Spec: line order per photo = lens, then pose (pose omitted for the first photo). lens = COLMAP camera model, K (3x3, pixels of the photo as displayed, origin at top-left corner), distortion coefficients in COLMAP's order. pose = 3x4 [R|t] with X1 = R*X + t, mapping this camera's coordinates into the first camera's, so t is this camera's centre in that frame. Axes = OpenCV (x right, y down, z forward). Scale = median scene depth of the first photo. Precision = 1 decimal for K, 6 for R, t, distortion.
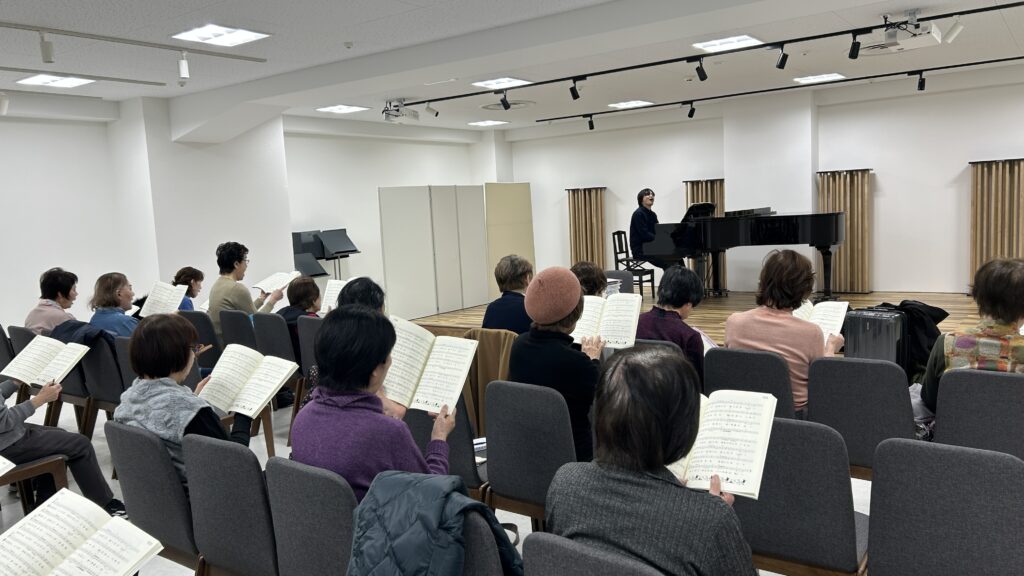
lens RADIAL K [[741.8, 0, 512.0], [0, 741.8, 288.0], [0, 0, 1]] dist [0.041547, -0.002713]
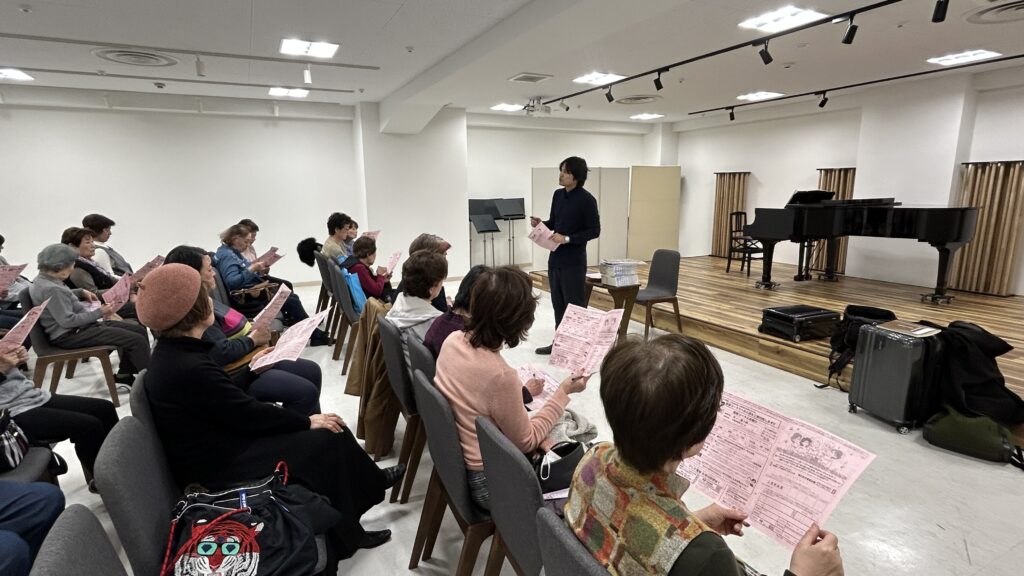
lens RADIAL K [[493.8, 0, 516.4], [0, 493.8, 285.1], [0, 0, 1]] dist [-0.001584, -0.000019]
pose [[0.901325, 0.123676, -0.415112, 0.198680], [-0.080665, 0.989532, 0.119667, -0.035062], [0.425566, -0.074374, 0.901866, 0.202528]]
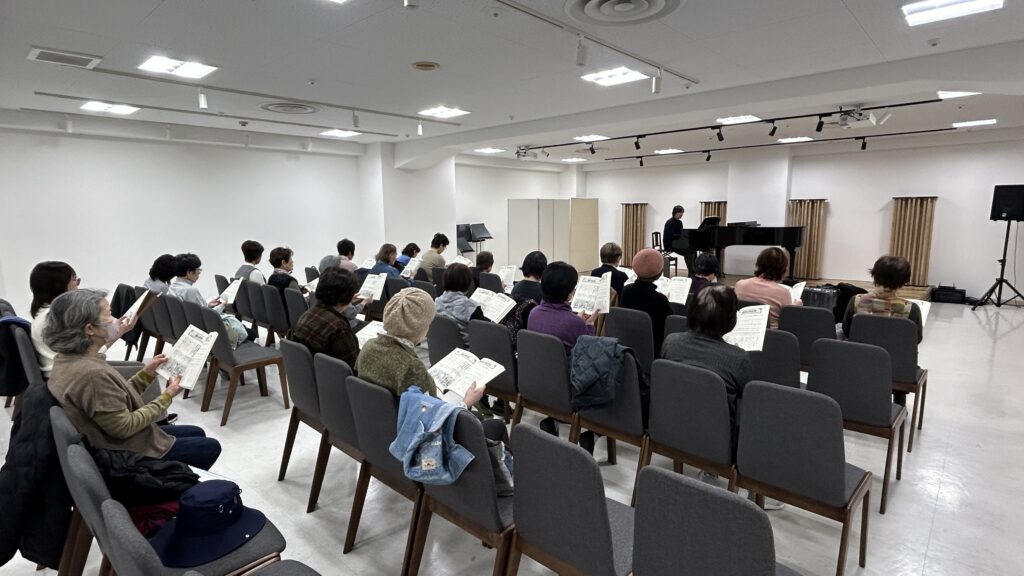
lens RADIAL K [[493.8, 0, 516.4], [0, 493.8, 285.1], [0, 0, 1]] dist [-0.001584, -0.000019]
pose [[0.992905, 0.056070, -0.104861, -0.040515], [-0.051868, 0.997754, 0.042384, 0.007729], [0.107002, -0.036644, 0.993583, -0.090504]]
